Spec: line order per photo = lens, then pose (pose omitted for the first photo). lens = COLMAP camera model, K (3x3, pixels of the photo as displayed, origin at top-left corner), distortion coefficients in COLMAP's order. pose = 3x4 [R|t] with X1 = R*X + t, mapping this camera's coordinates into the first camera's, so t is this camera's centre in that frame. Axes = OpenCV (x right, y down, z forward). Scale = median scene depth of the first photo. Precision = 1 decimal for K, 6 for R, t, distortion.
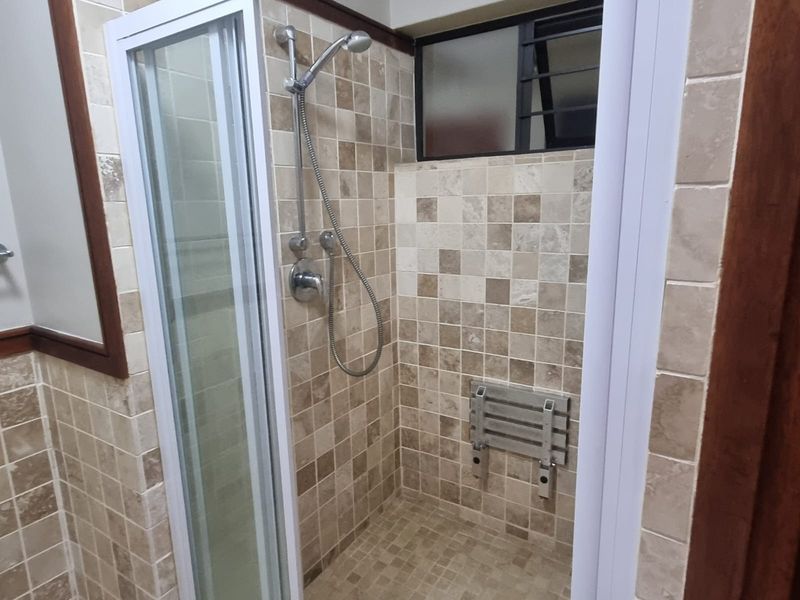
lens RADIAL K [[495.1, 0, 399.0], [0, 495.1, 302.5], [0, 0, 1]] dist [0.006126, -0.002458]
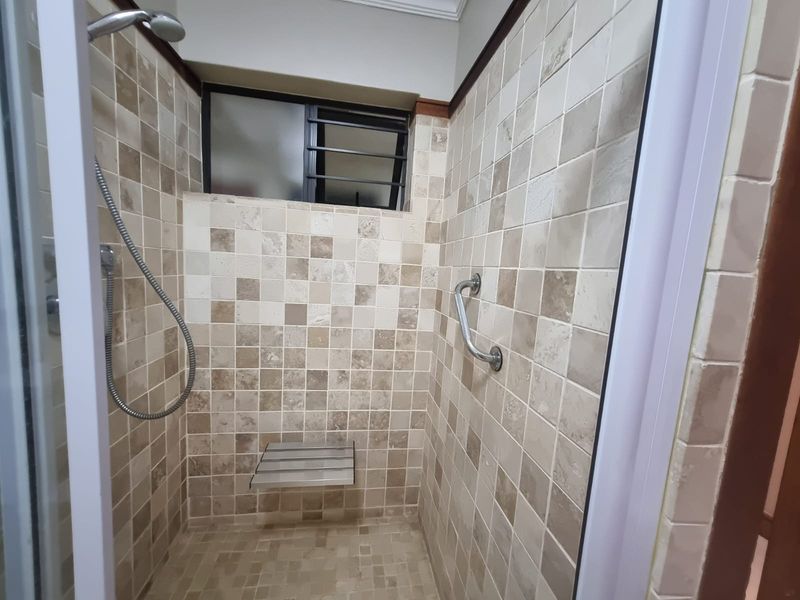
lens RADIAL K [[311.4, 0, 399.3], [0, 311.4, 303.3], [0, 0, 1]] dist [0.007450, -0.000634]
pose [[0.748858, -0.005332, 0.662710, -0.110421], [0.055987, 0.996902, -0.055244, 0.005691], [-0.660362, 0.078473, 0.746836, 0.279644]]
